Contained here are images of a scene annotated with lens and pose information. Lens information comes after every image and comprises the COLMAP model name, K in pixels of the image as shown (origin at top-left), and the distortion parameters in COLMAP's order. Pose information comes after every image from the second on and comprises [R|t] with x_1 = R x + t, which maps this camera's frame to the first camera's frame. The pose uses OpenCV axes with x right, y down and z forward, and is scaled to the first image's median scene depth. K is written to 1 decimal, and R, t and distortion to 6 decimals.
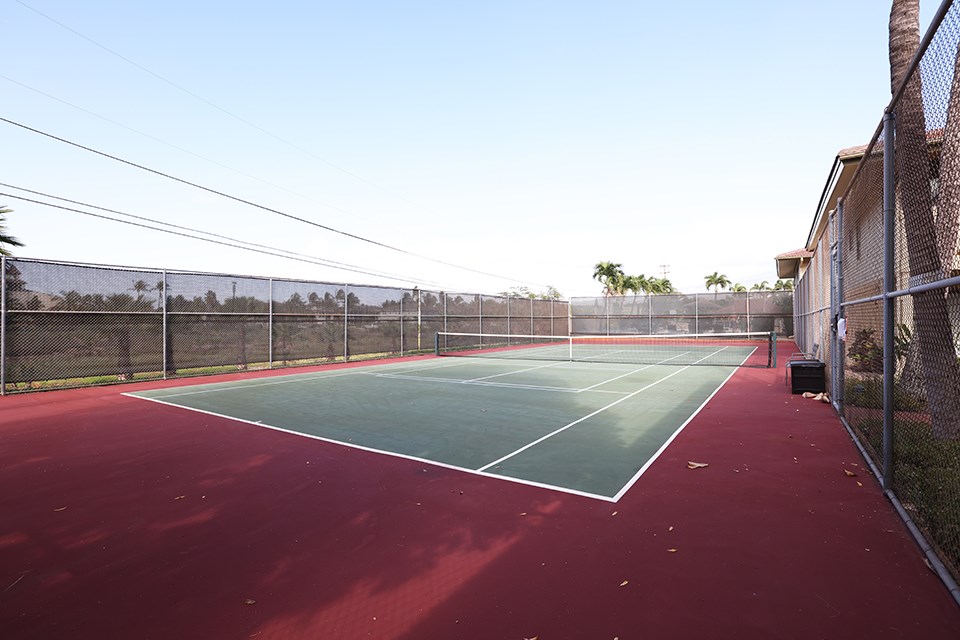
lens RADIAL K [[411.8, 0, 478.3], [0, 411.8, 318.4], [0, 0, 1]] dist [-0.040428, 0.014384]
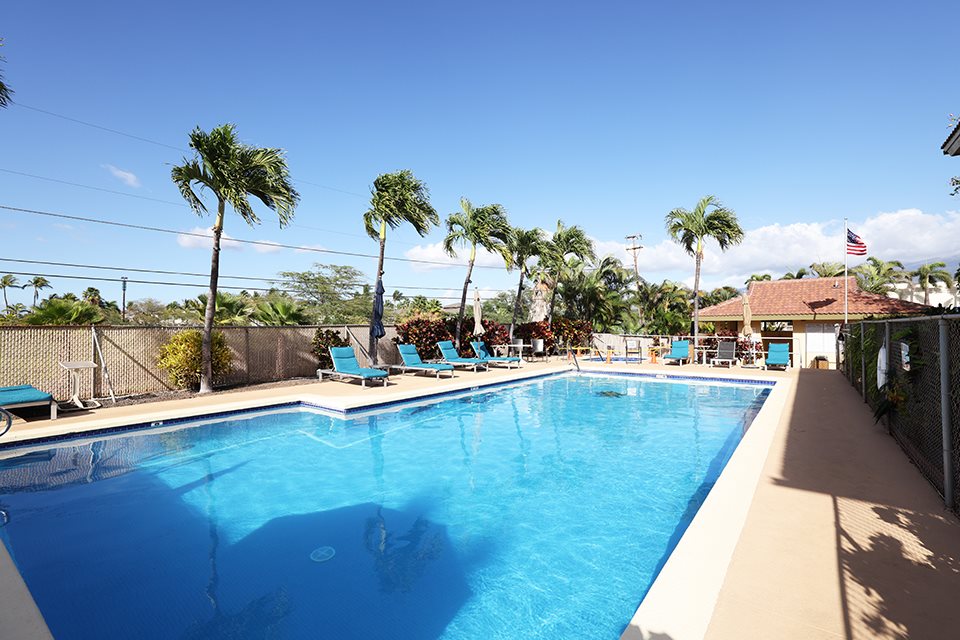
lens RADIAL K [[411.8, 0, 478.3], [0, 411.8, 318.4], [0, 0, 1]] dist [-0.040428, 0.014384]
pose [[0.999216, 0.004659, -0.039304, 0.279568], [-0.004995, 0.999952, -0.008443, -0.006016], [0.039263, 0.008633, 0.999192, 0.437269]]
